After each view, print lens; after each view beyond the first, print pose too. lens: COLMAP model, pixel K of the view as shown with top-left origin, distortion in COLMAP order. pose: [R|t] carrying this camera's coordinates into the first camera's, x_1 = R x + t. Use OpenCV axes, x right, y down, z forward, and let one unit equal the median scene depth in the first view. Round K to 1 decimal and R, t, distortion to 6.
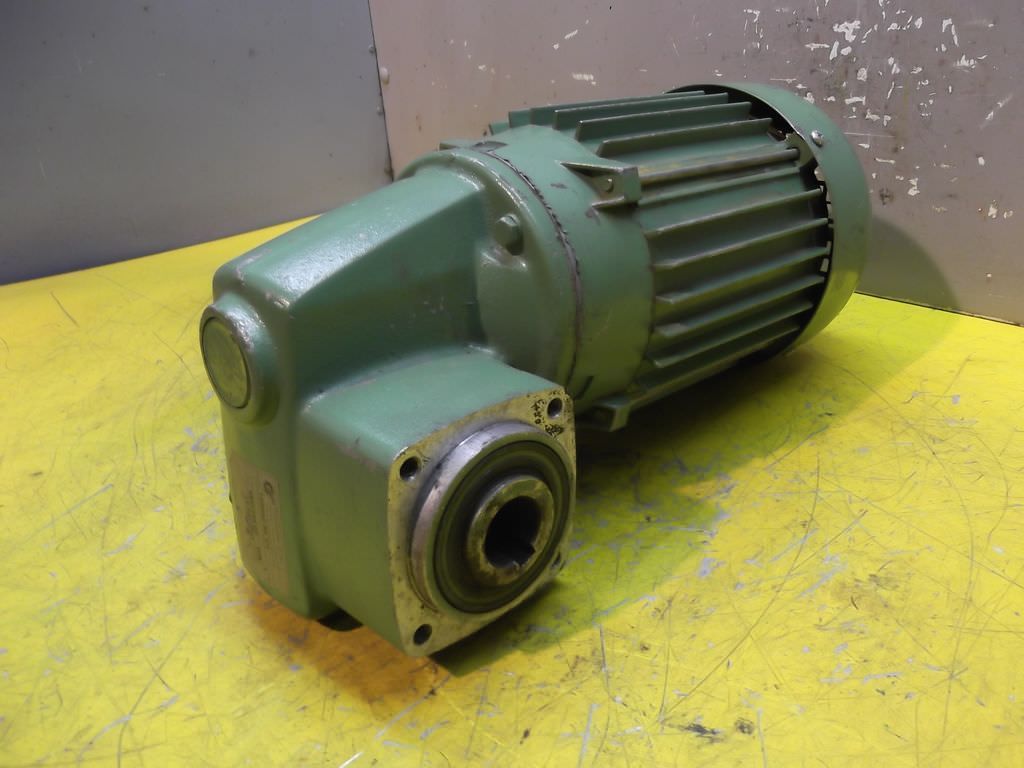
lens RADIAL K [[892.2, 0, 512.5], [0, 892.2, 388.7], [0, 0, 1]] dist [-0.003799, 0.019774]
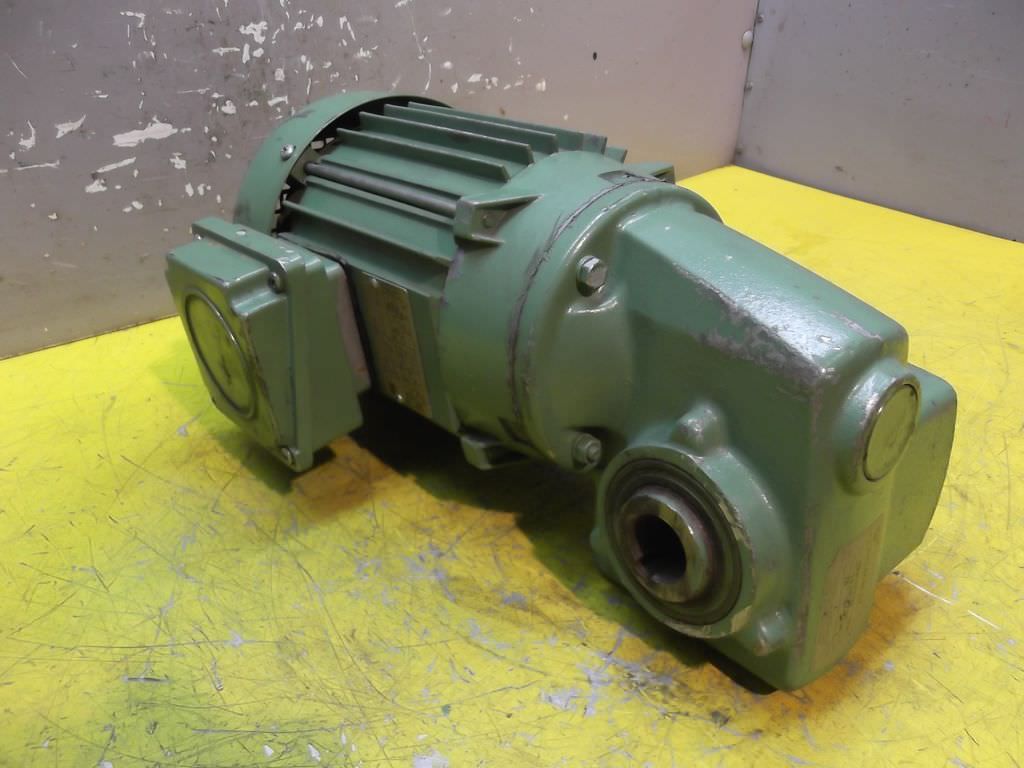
lens RADIAL K [[892.2, 0, 546.3], [0, 892.2, 395.8], [0, 0, 1]] dist [-0.003799, 0.019774]
pose [[0.022402, -0.428817, 0.903114, -0.689934], [0.387813, 0.836333, 0.387489, -0.336199], [-0.921466, 0.341559, 0.185036, 0.689843]]
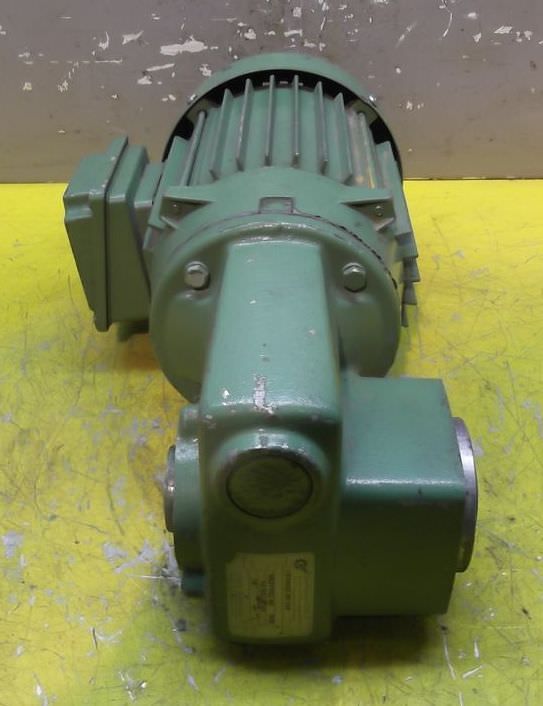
lens RADIAL K [[912.8, 0, 255.3], [0, 912.8, 346.2], [0, 0, 1]] dist [-0.045996, 0.000000]
pose [[0.706092, -0.395610, 0.587304, -0.562954], [0.280165, 0.917783, 0.281391, -0.311803], [-0.650339, -0.034146, 0.758876, 0.101853]]
